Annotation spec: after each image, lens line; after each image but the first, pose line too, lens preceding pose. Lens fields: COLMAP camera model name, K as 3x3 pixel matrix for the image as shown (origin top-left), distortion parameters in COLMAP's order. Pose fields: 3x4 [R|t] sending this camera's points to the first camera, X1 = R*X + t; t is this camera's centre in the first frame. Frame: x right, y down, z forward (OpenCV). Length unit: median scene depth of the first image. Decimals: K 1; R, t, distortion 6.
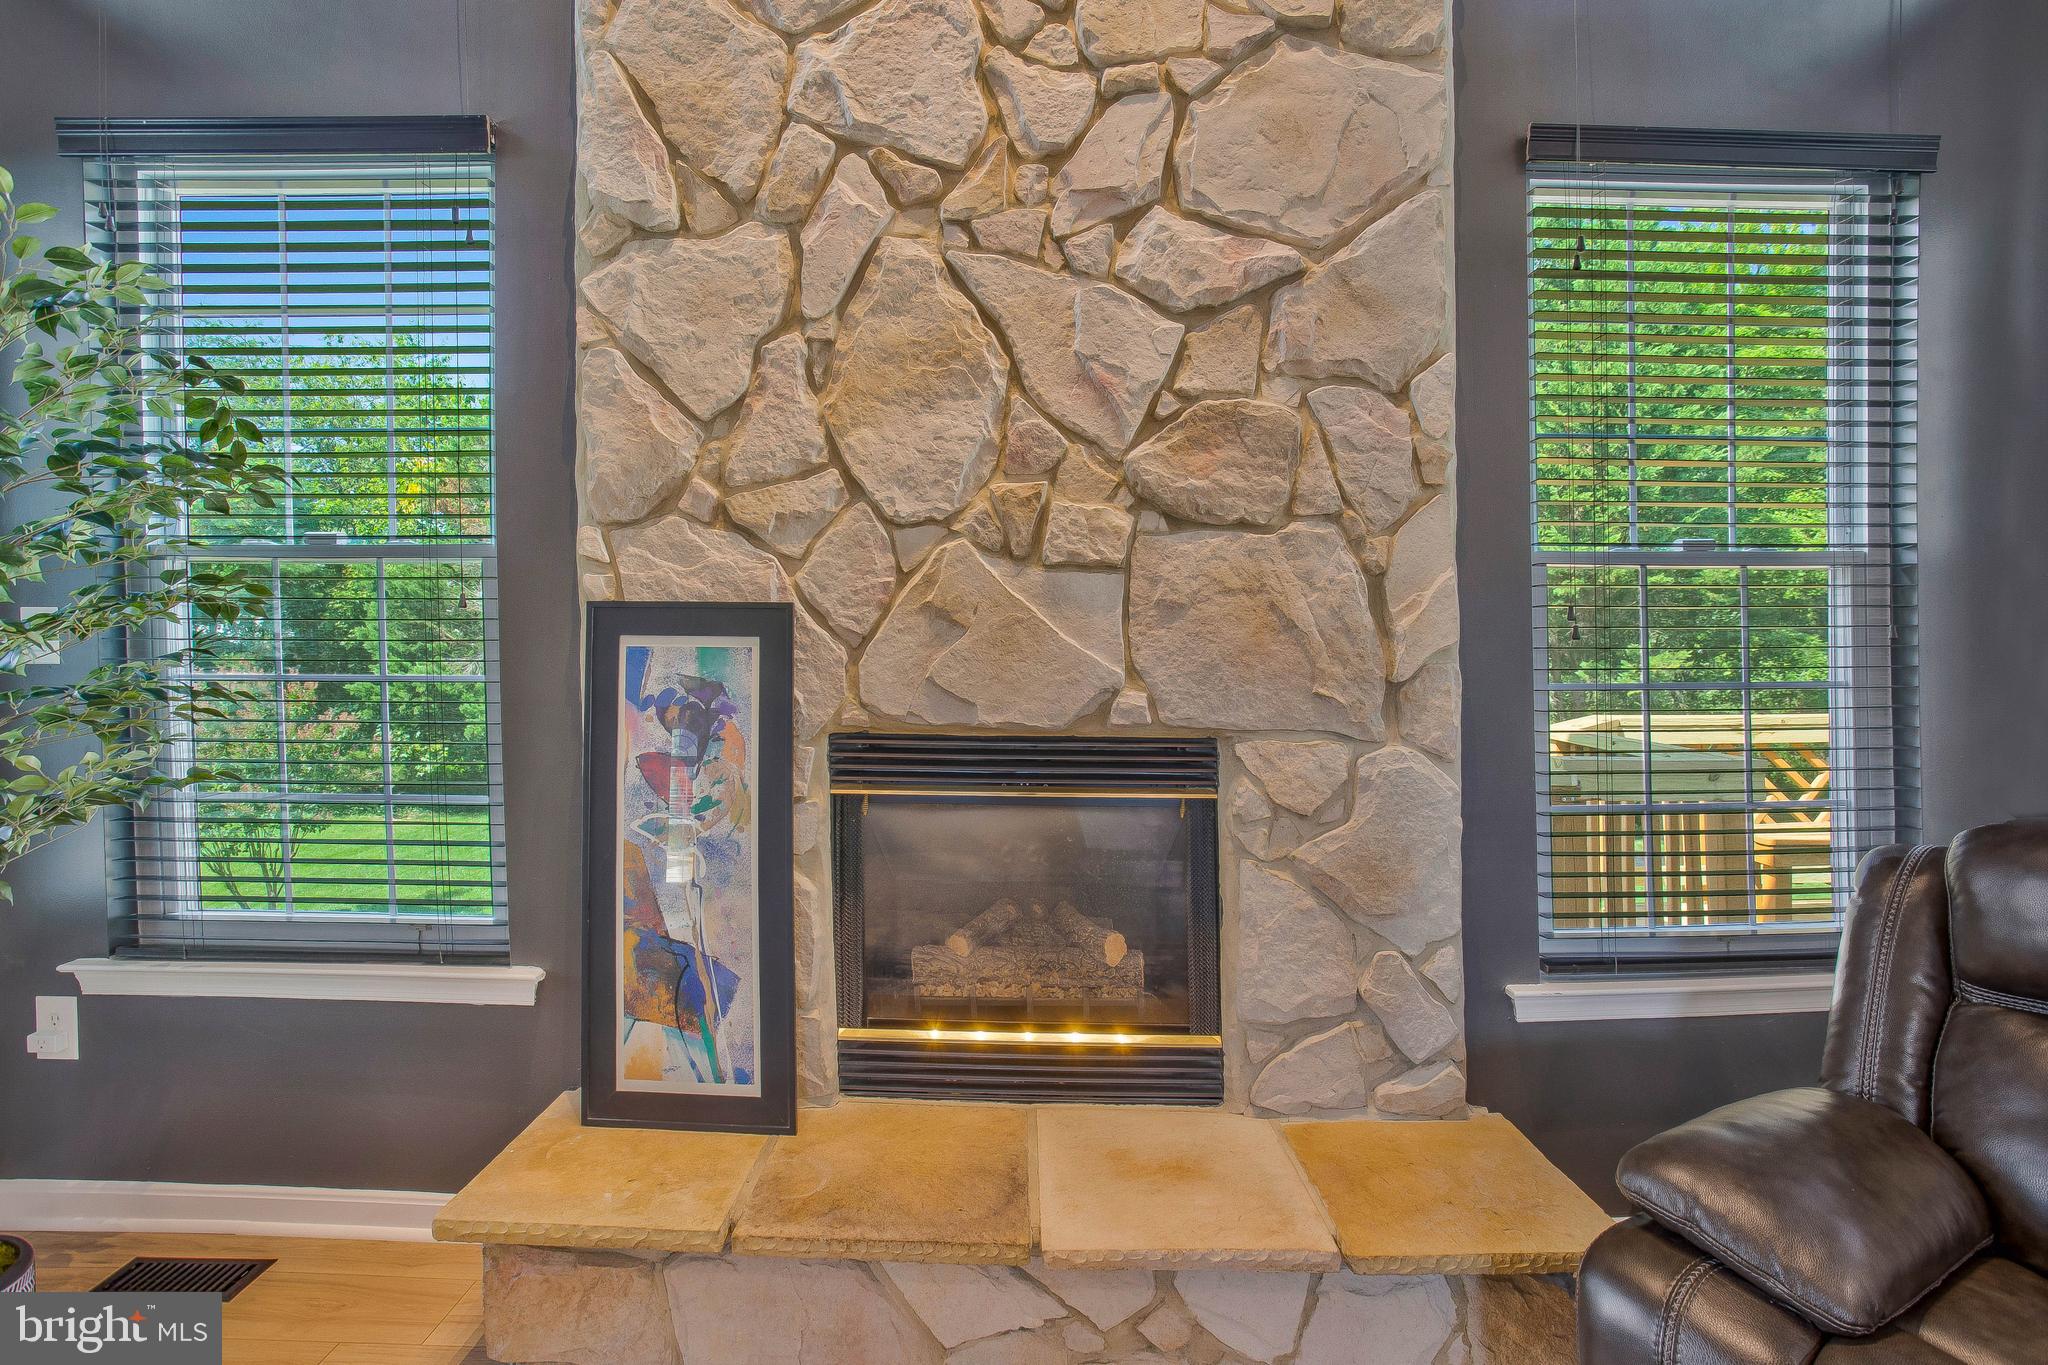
lens RADIAL K [[1015.3, 0, 1021.1], [0, 1015.3, 699.5], [0, 0, 1]] dist [-0.067469, 0.026498]
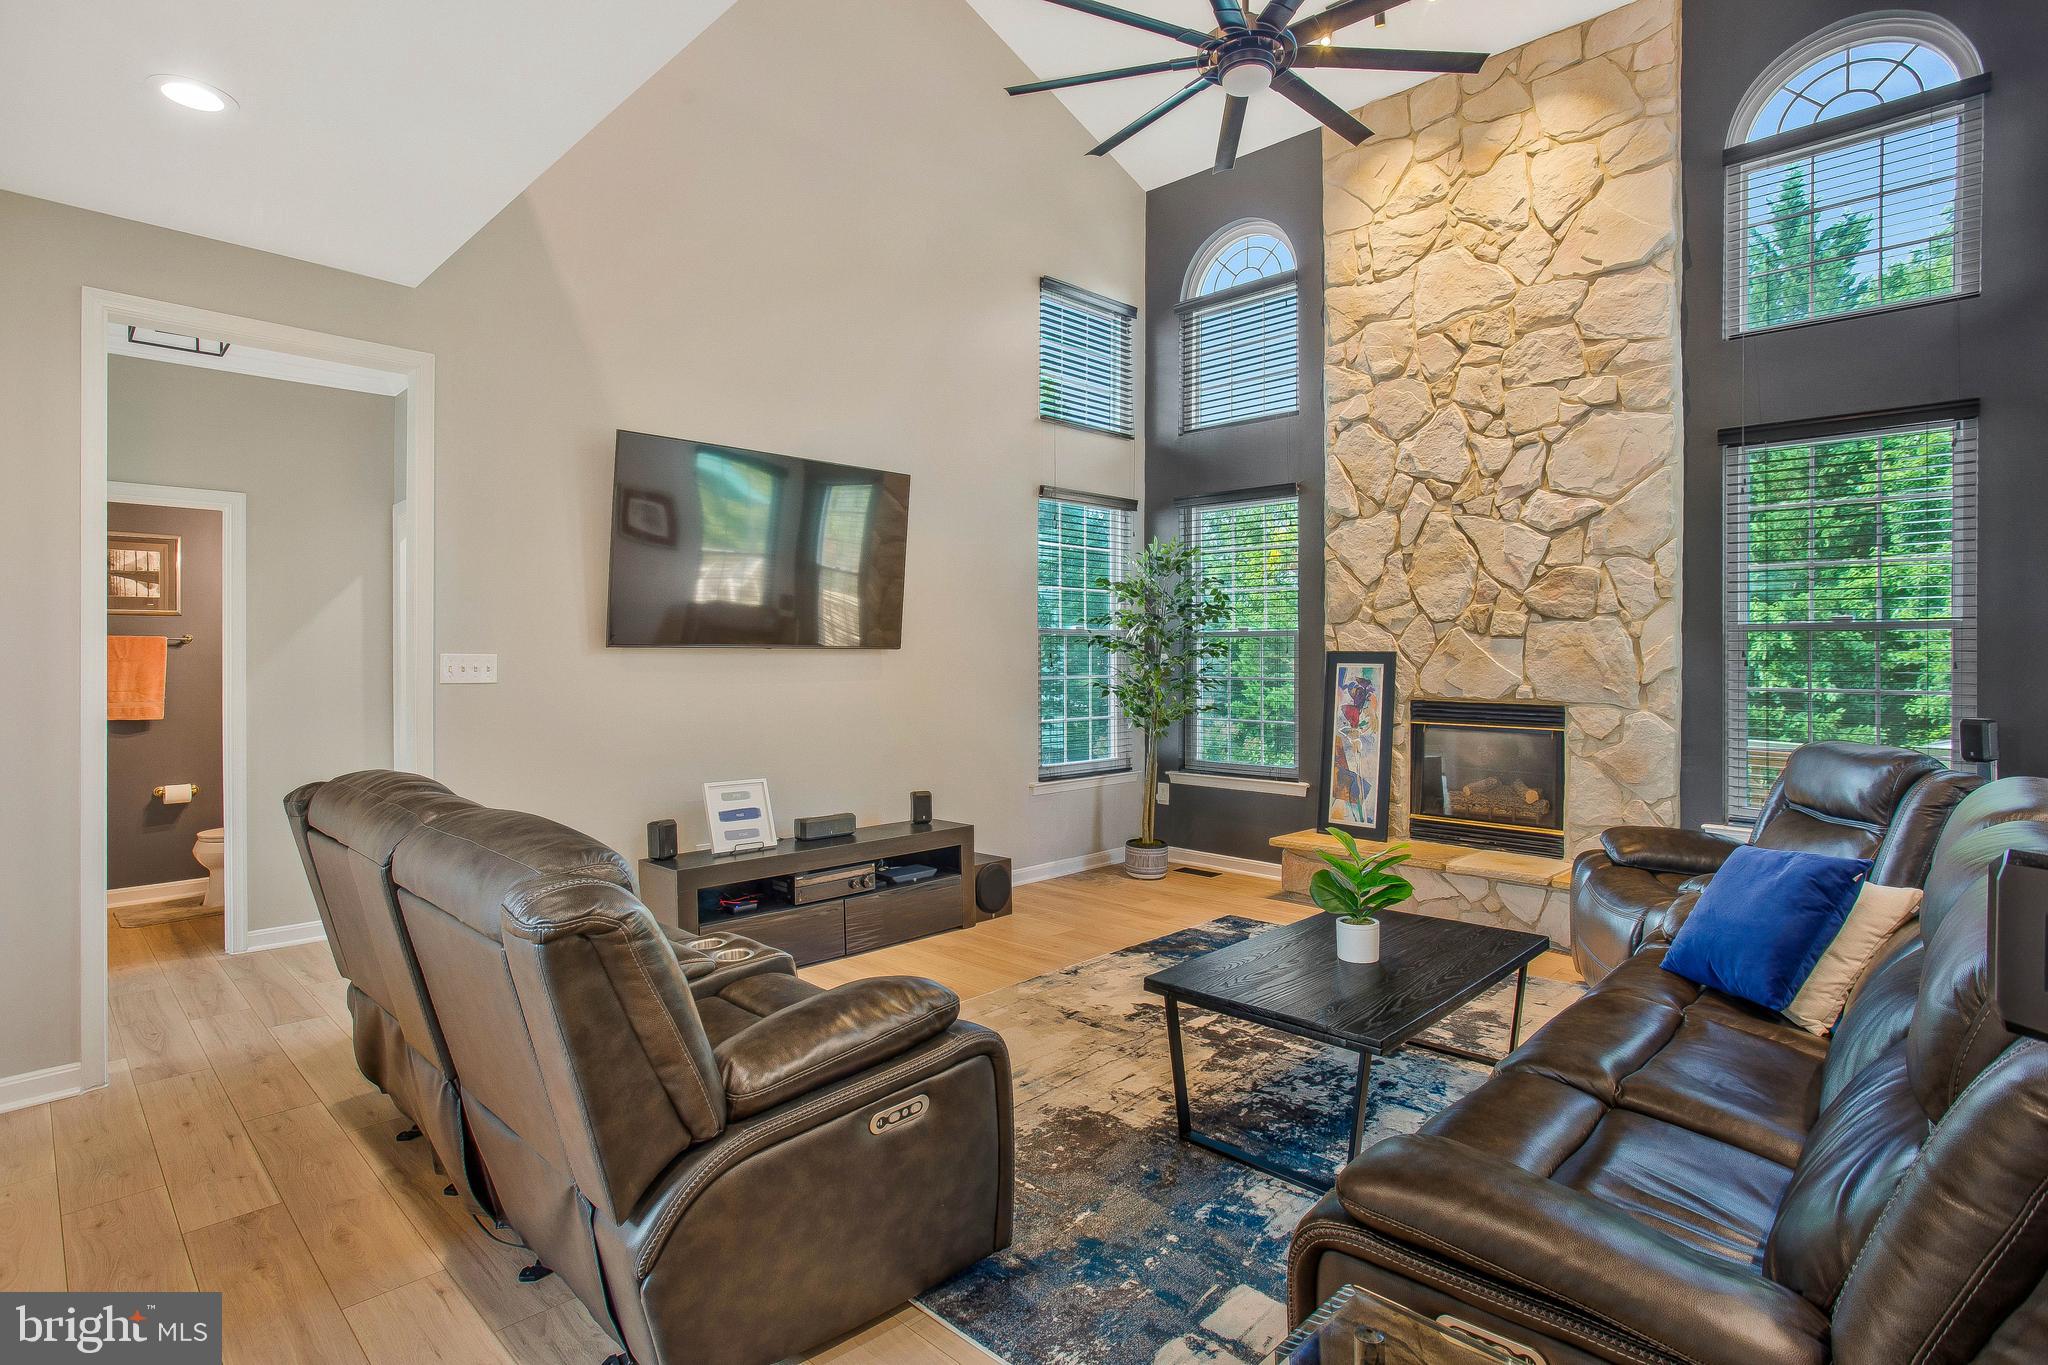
lens RADIAL K [[1015.3, 0, 1021.1], [0, 1015.3, 699.5], [0, 0, 1]] dist [-0.067469, 0.026498]
pose [[0.705195, 0.023924, -0.708610, 0.986527], [-0.018205, 0.999712, 0.015634, 0.009527], [0.708780, 0.001875, 0.705427, -1.632403]]
